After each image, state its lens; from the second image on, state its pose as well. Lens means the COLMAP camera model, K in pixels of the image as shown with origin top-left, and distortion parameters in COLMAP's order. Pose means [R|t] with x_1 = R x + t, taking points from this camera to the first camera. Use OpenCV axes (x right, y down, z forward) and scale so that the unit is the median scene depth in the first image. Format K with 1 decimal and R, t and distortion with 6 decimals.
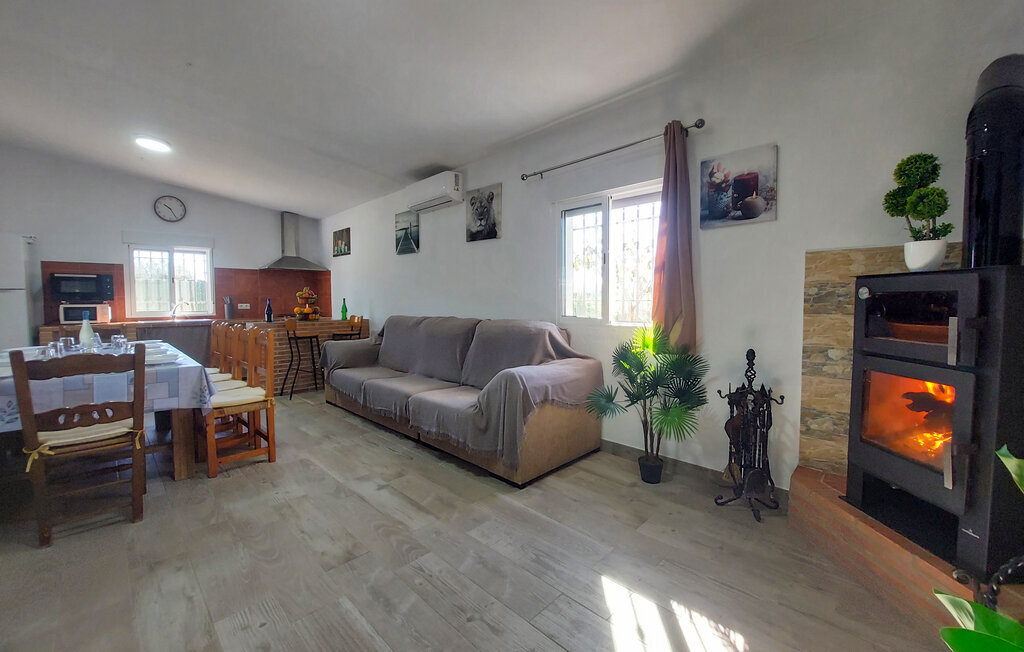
lens RADIAL K [[403.9, 0, 512.5], [0, 403.9, 299.4], [0, 0, 1]] dist [-0.017232, -0.000025]
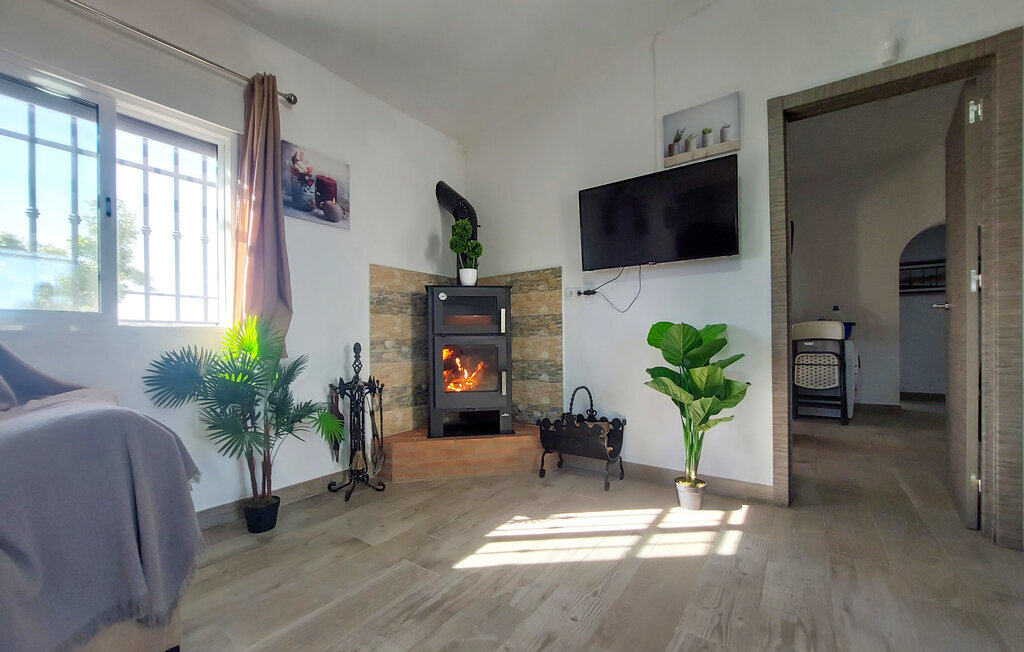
lens RADIAL K [[407.4, 0, 512.9], [0, 407.4, 337.2], [0, 0, 1]] dist [-0.033122, -0.000126]
pose [[-0.167952, 0.021249, 0.985566, -0.532673], [0.023070, 0.999579, -0.017619, 0.133137], [-0.985525, 0.019778, -0.168372, 0.744126]]
